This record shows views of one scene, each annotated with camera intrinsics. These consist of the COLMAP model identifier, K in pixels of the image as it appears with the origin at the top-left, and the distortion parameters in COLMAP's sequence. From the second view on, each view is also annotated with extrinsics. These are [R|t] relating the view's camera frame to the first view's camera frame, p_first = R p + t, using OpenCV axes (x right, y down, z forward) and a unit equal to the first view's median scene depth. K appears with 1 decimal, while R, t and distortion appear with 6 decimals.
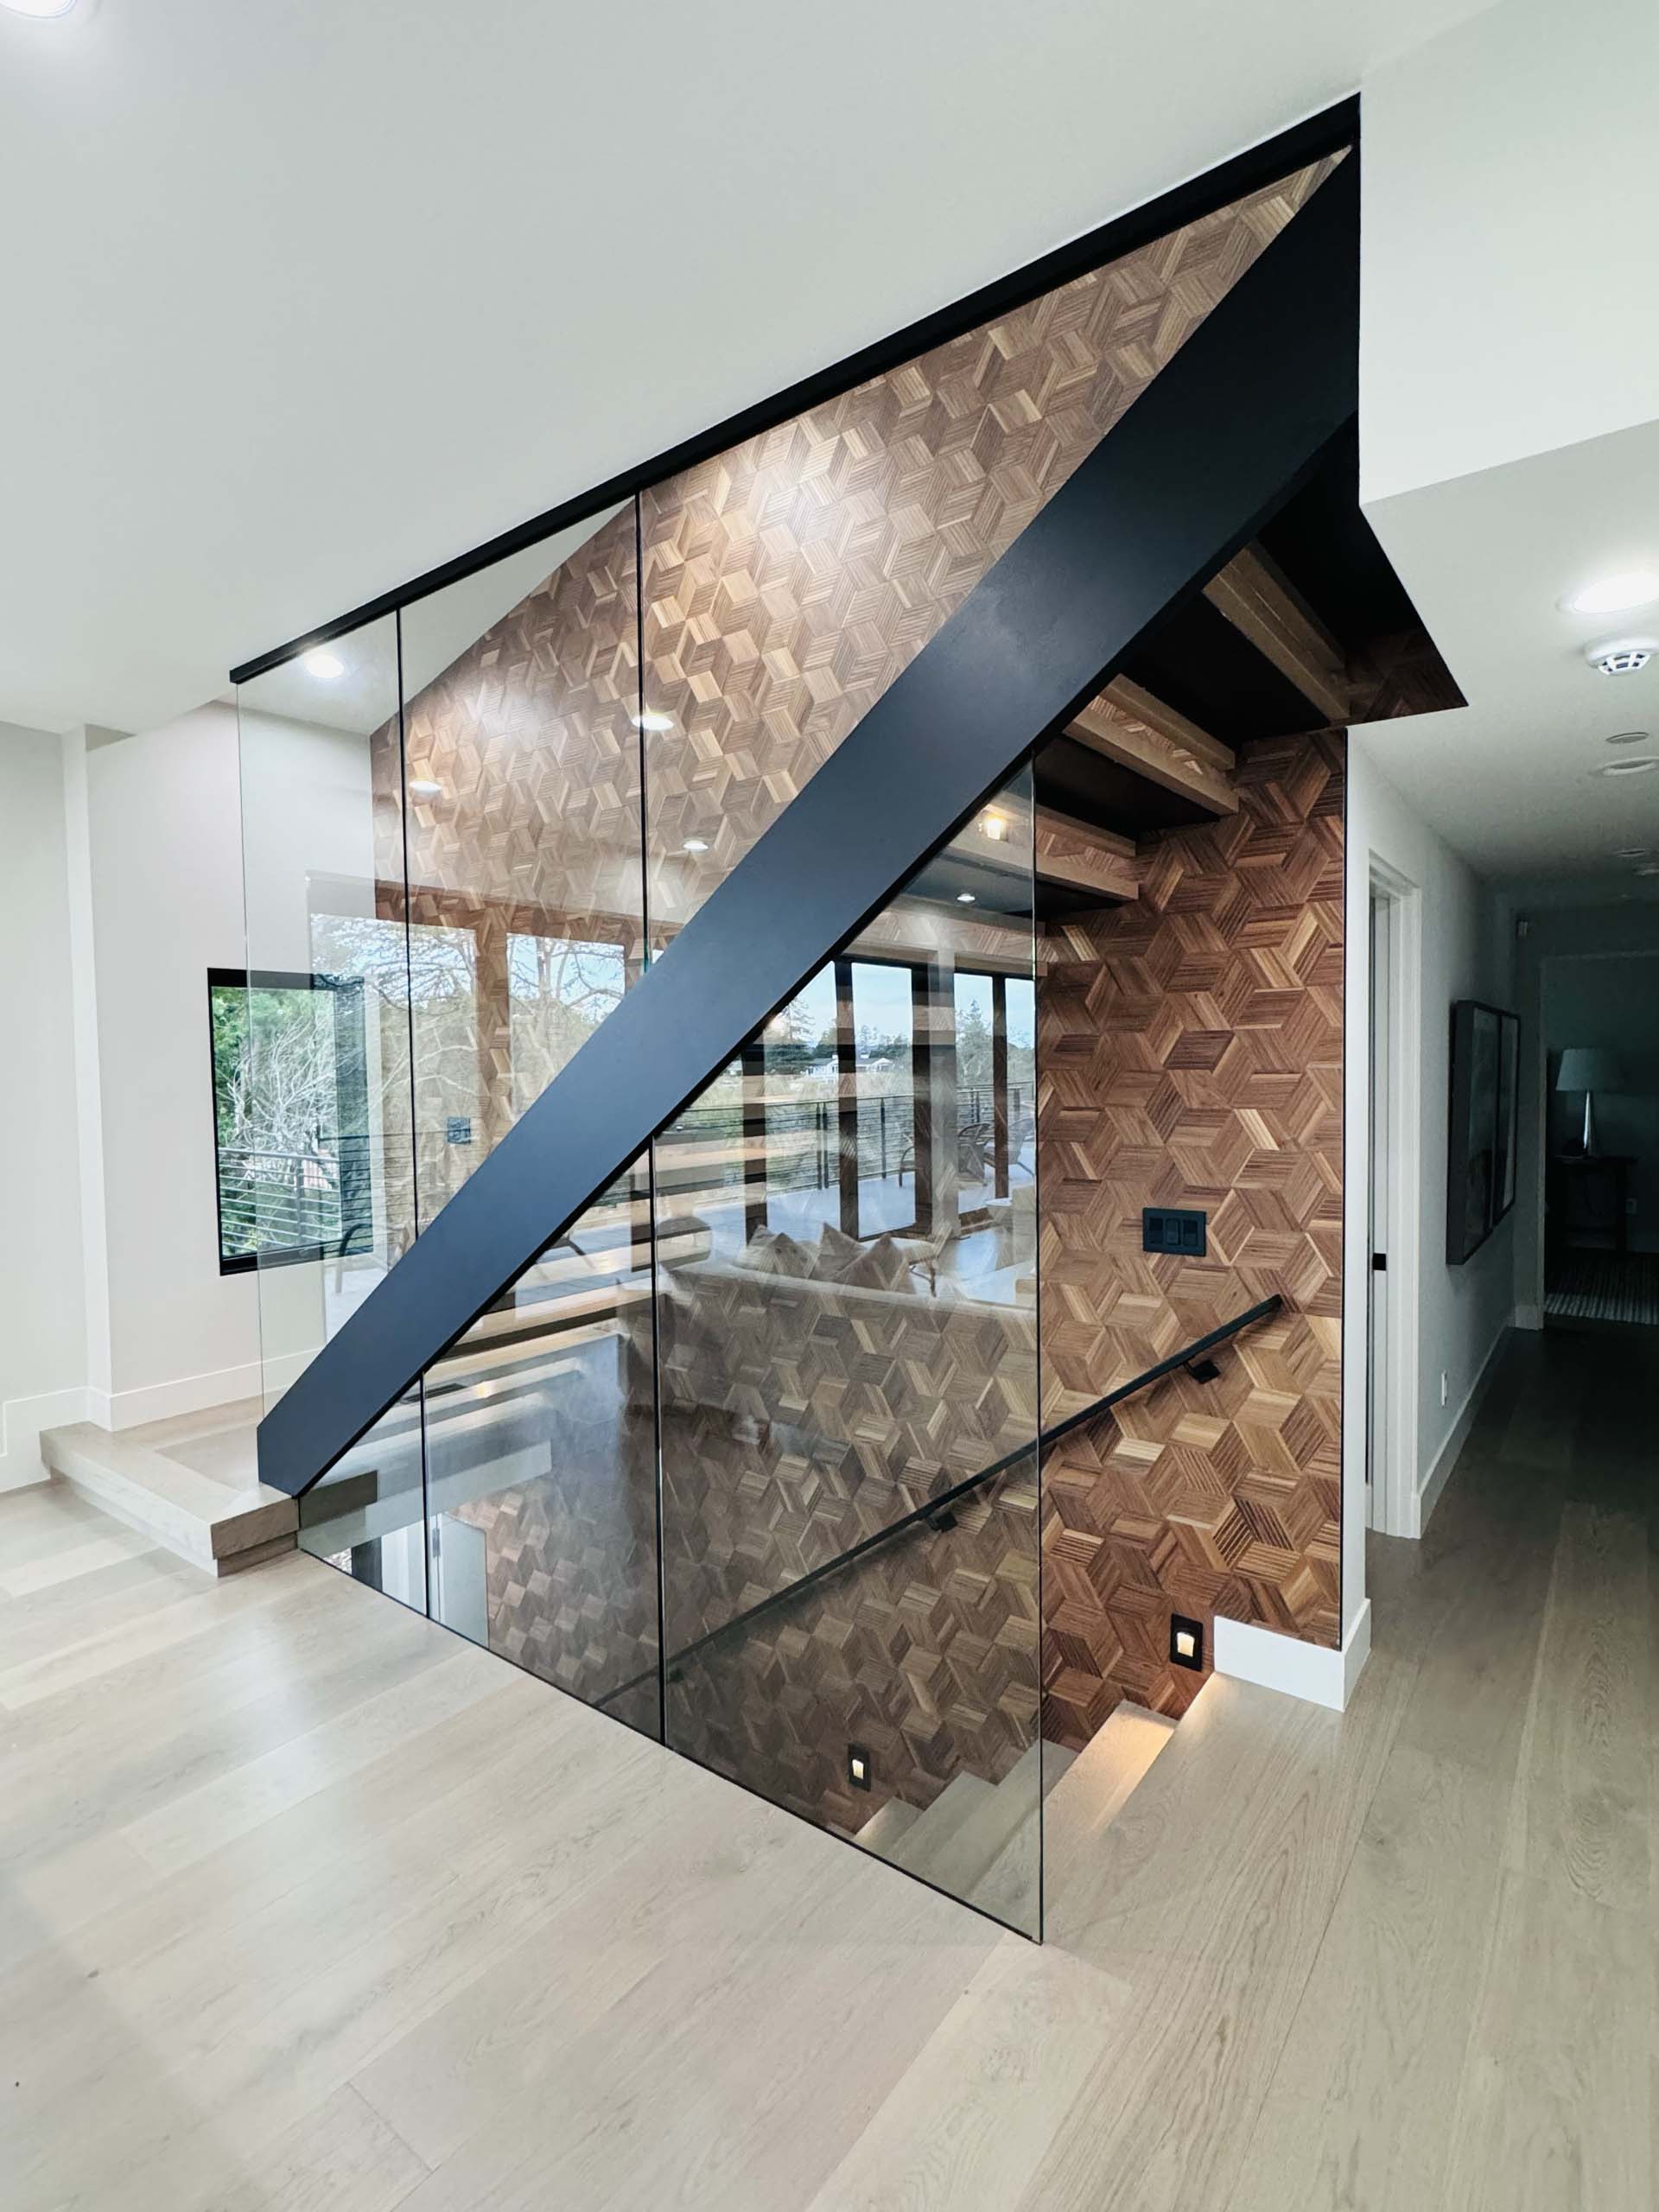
lens RADIAL K [[1081.5, 0, 835.0], [0, 1081.5, 1104.5], [0, 0, 1]] dist [-0.002857, 0.000261]
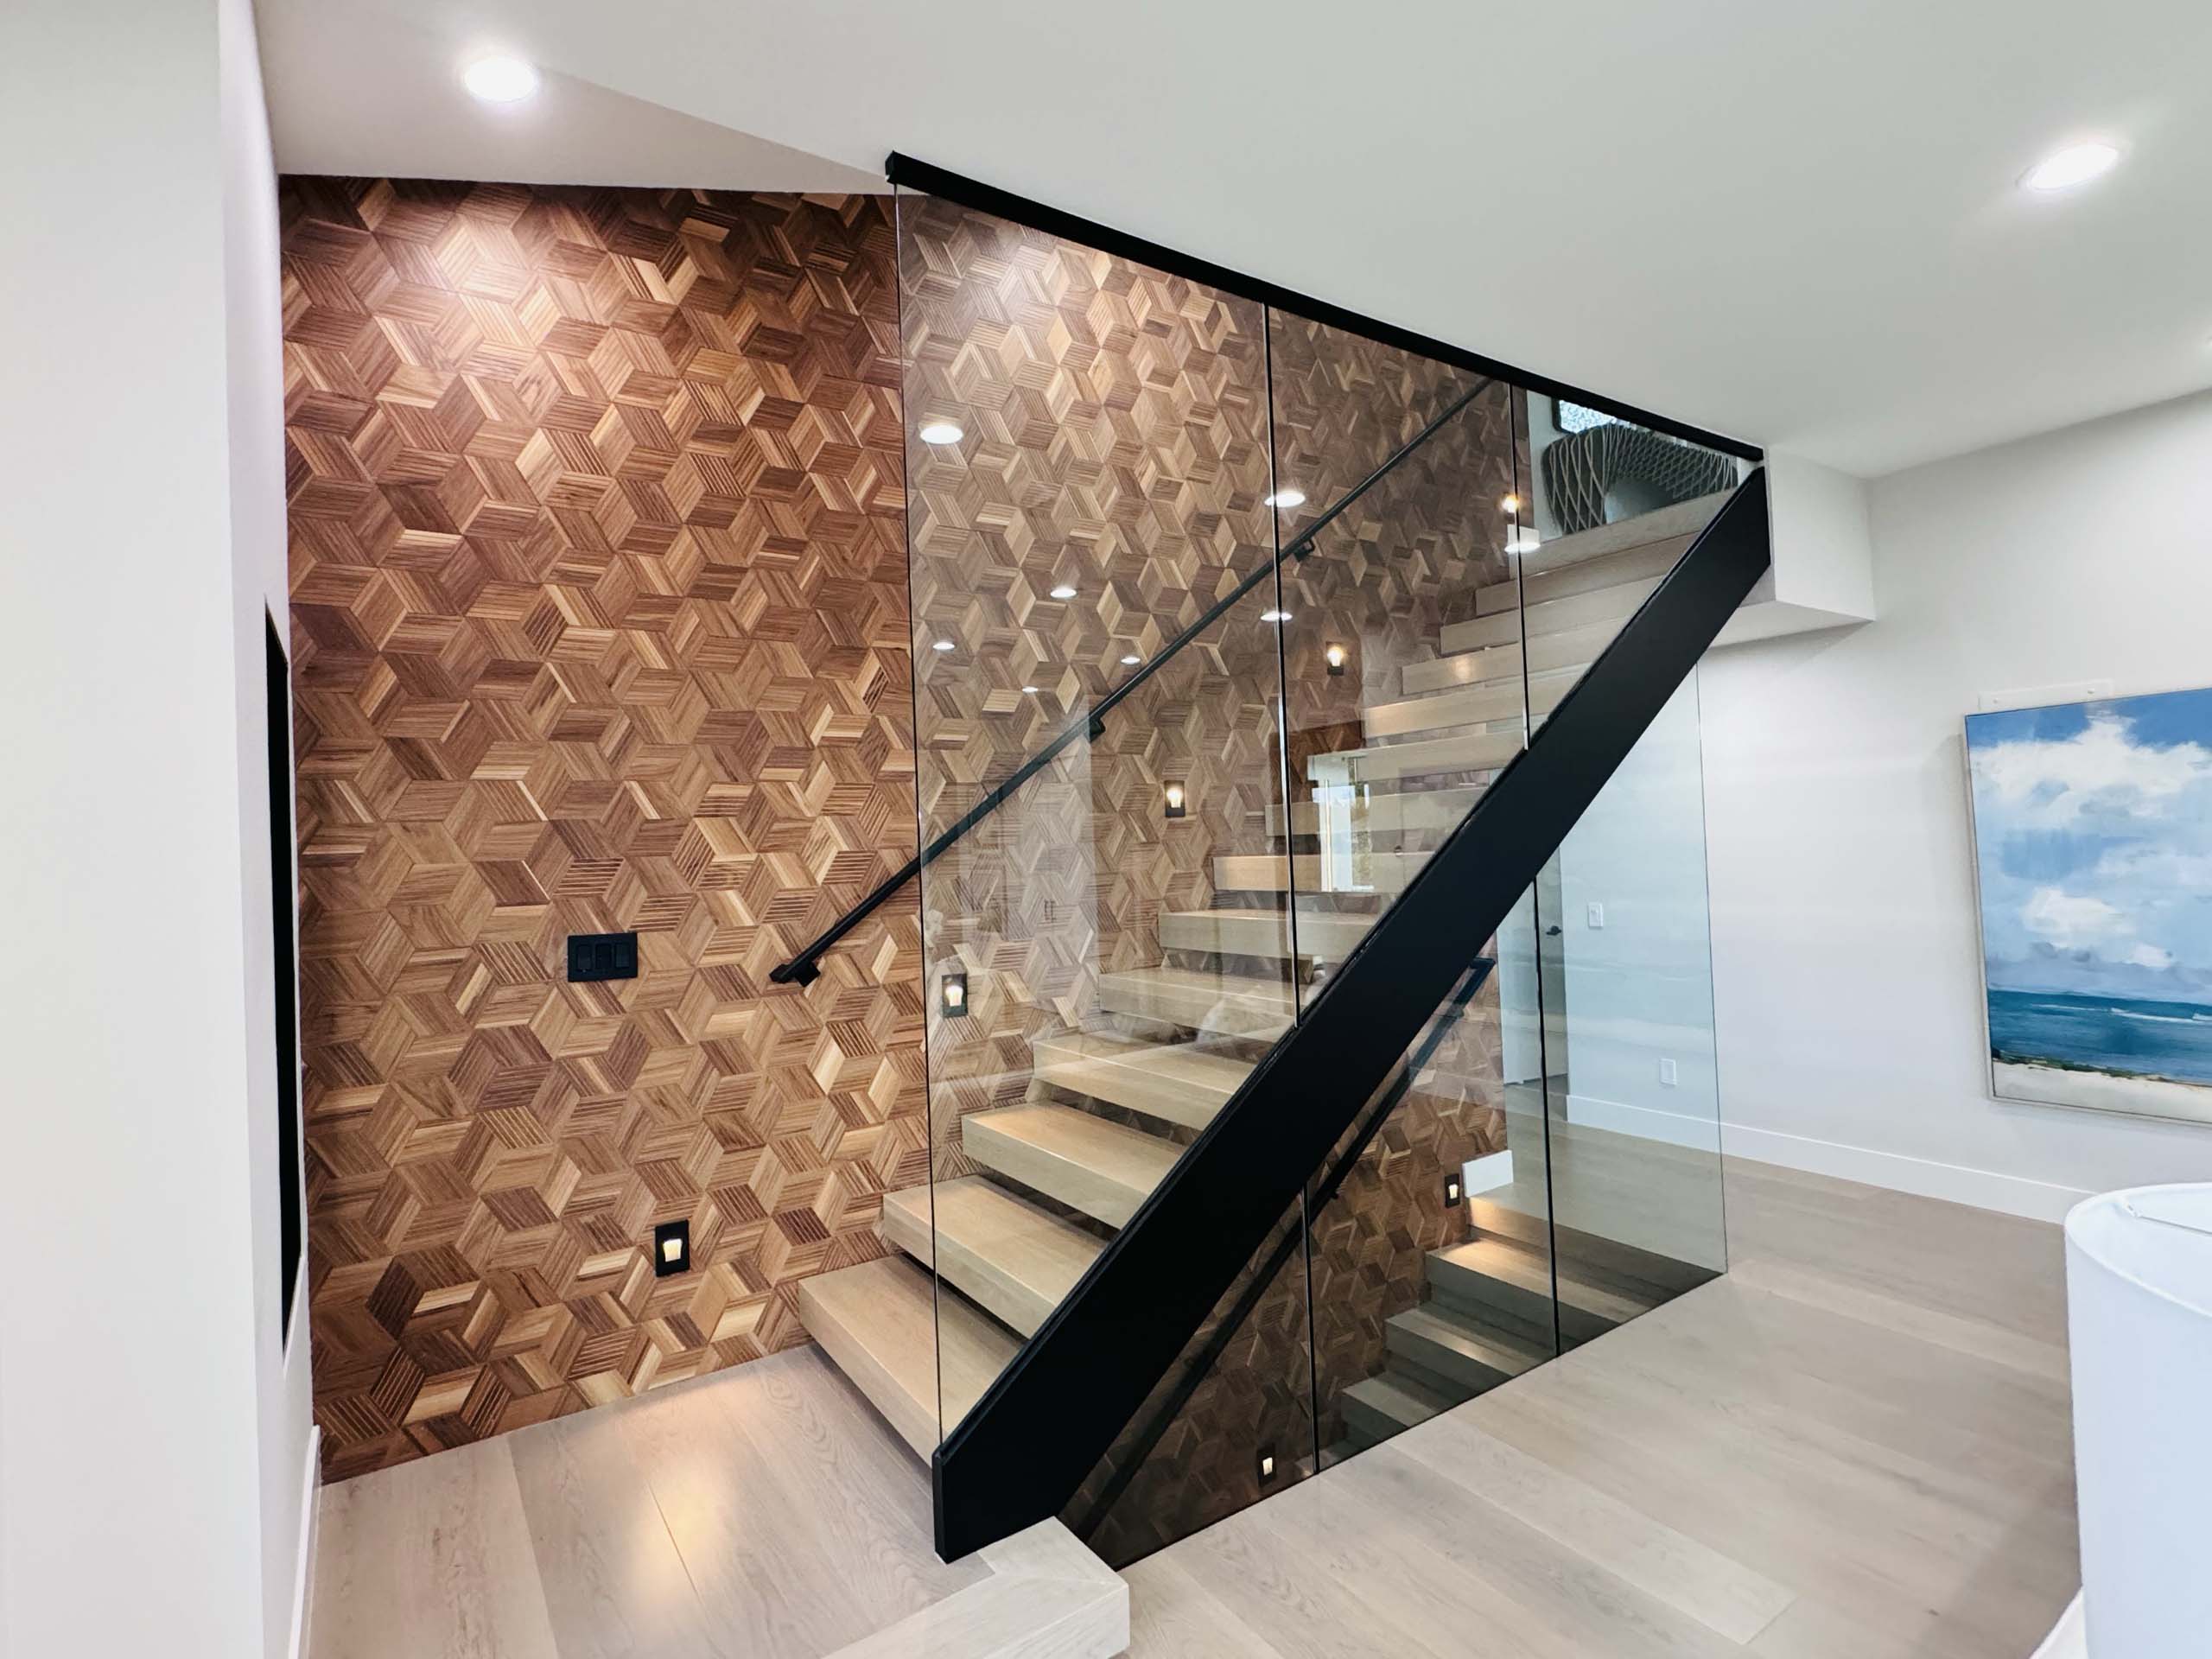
lens RADIAL K [[1081.5, 0, 1098.5], [0, 1081.5, 832.2], [0, 0, 1]] dist [-0.002857, 0.000261]
pose [[0.327785, 0.017965, 0.944582, -1.235377], [0.075954, 0.996082, -0.045302, 0.005070], [-0.941694, 0.086594, 0.325136, 0.845408]]
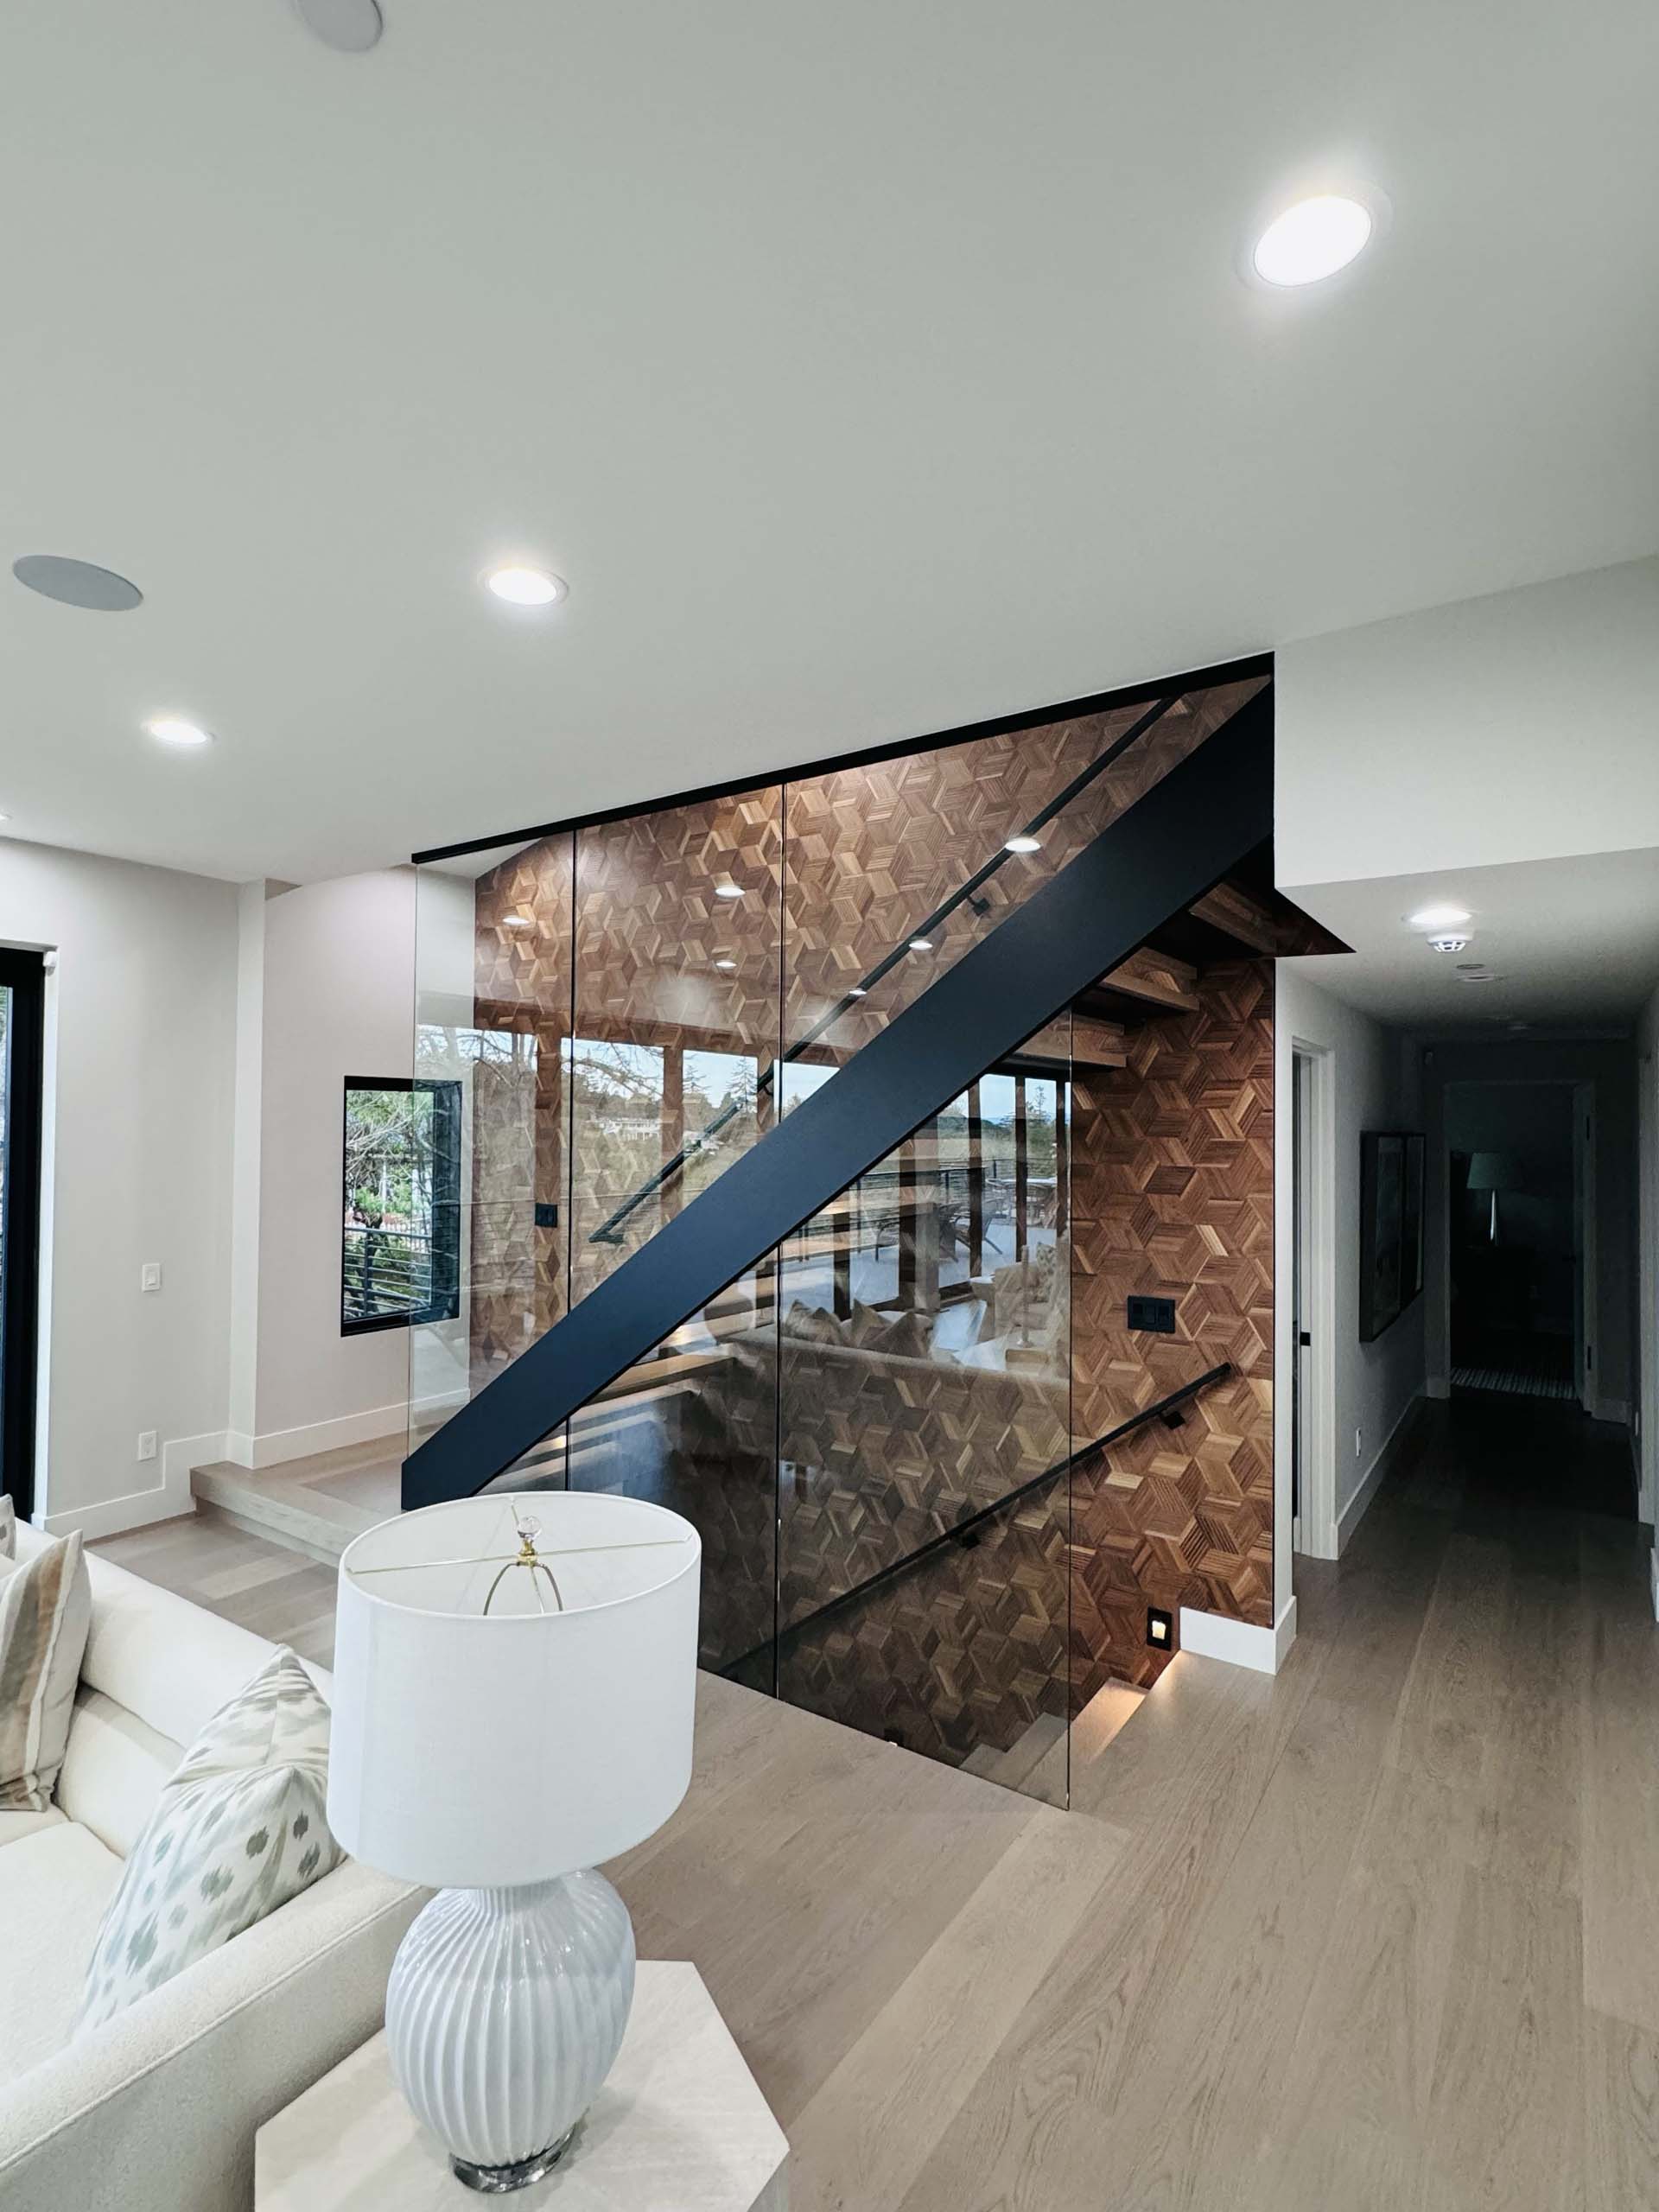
lens RADIAL K [[1081.5, 0, 837.7], [0, 1081.5, 1105.8], [0, 0, 1]] dist [-0.002857, 0.000261]
pose [[0.998787, 0.023387, 0.043332, -0.126687], [-0.020741, 0.997951, -0.060527, -0.046780], [-0.044658, 0.059555, 0.997226, -0.306275]]
